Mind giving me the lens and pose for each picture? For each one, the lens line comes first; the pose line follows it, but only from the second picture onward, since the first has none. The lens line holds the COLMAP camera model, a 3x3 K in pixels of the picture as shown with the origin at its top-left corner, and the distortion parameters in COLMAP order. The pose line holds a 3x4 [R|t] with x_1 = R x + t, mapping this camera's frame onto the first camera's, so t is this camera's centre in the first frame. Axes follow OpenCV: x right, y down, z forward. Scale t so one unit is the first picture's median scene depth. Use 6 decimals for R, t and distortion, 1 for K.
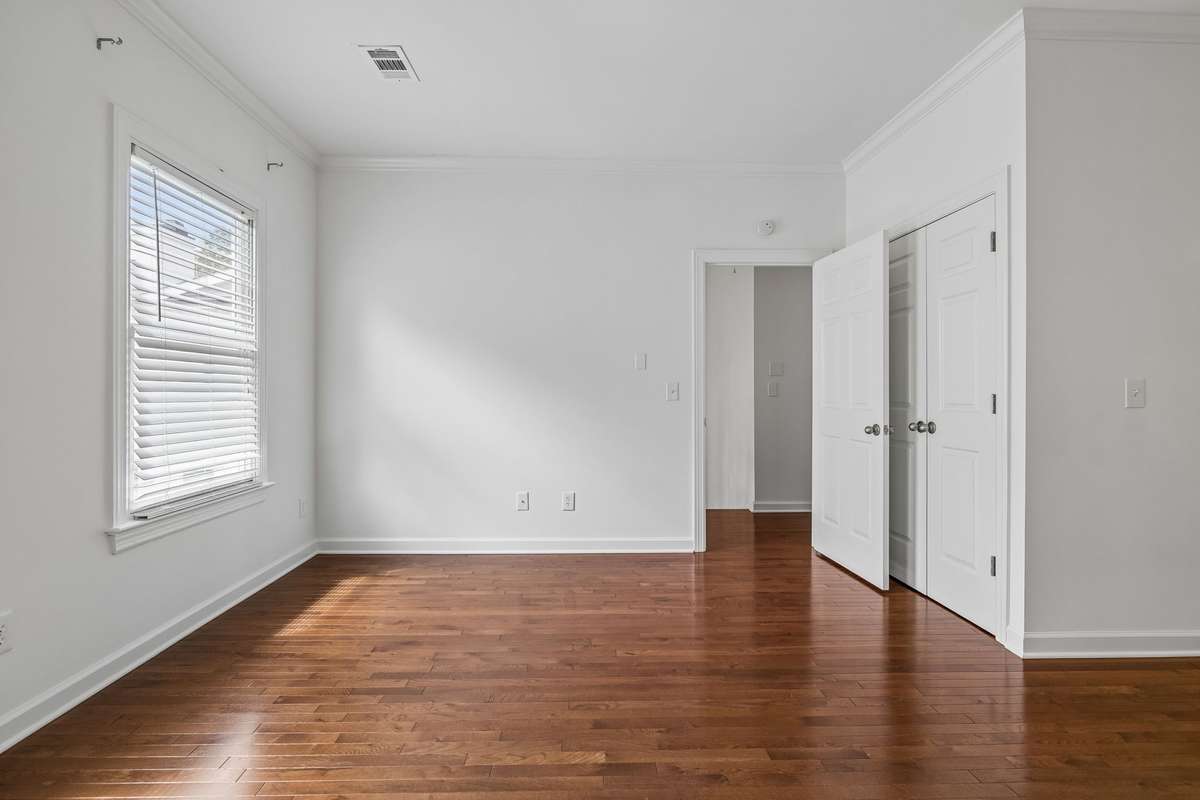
lens RADIAL K [[560.5, 0, 589.9], [0, 560.5, 395.0], [0, 0, 1]] dist [-0.027022, 0.000195]
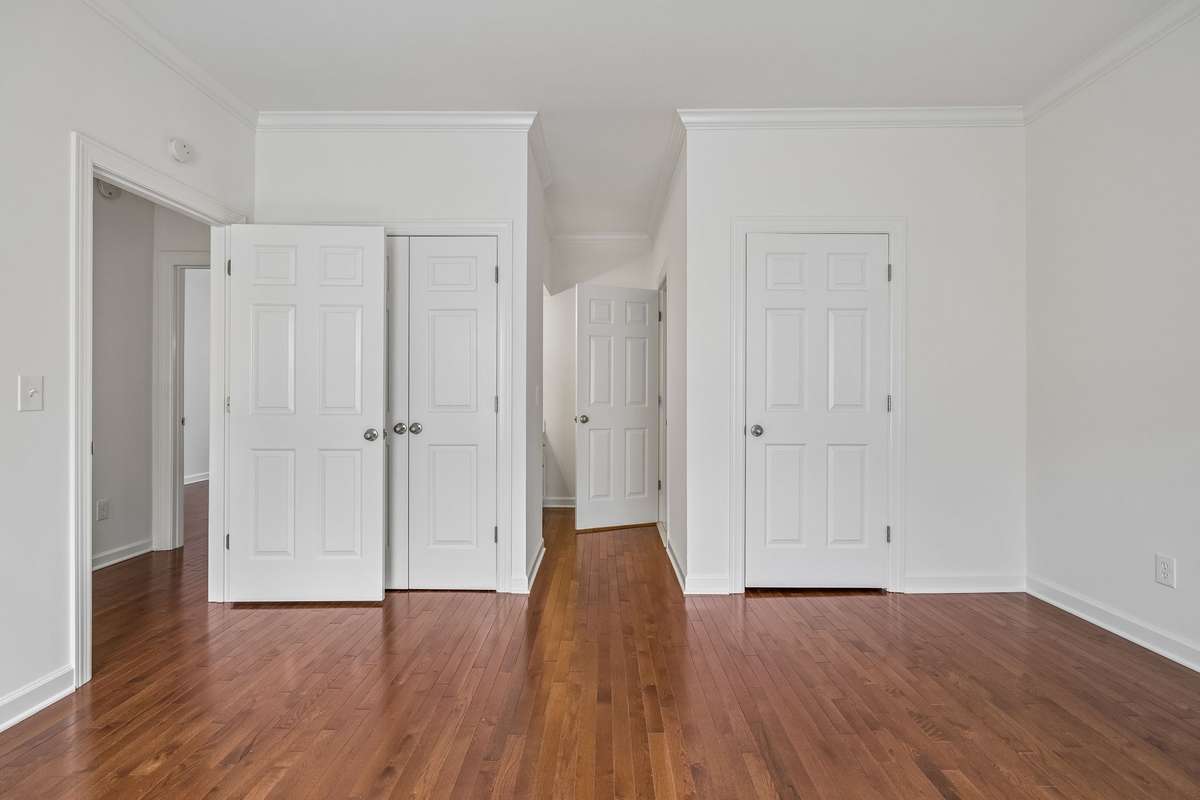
lens RADIAL K [[542.9, 0, 599.1], [0, 542.9, 396.7], [0, 0, 1]] dist [-0.000578, 0.000084]
pose [[0.030593, -0.000302, 0.999532, -0.495888], [0.004409, 0.999990, 0.000167, -0.001268], [-0.999522, 0.004402, 0.030594, 0.727536]]
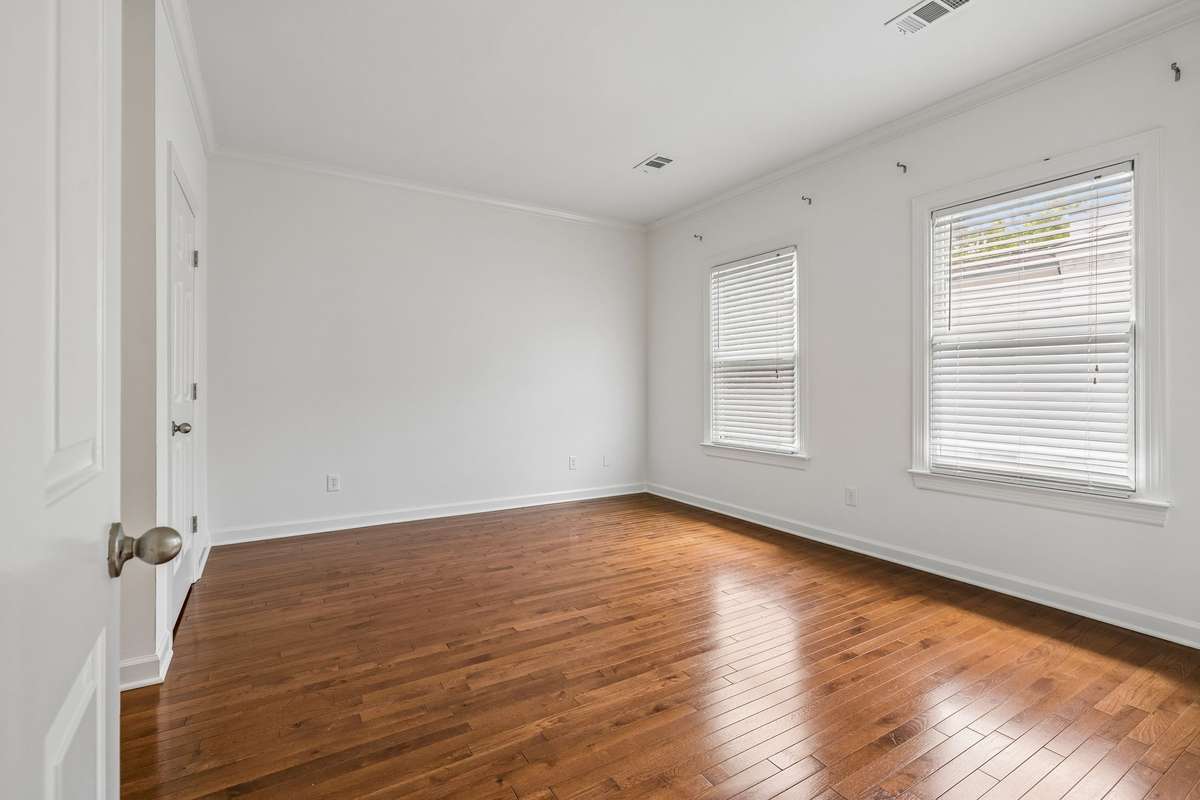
lens RADIAL K [[539.5, 0, 594.8], [0, 539.5, 383.8], [0, 0, 1]] dist [0.000405, -0.000008]
pose [[-0.874188, -0.002634, -0.485581, 0.562268], [-0.003715, 0.999992, 0.001264, -0.001809], [0.485574, 0.002909, -0.874191, 1.588785]]
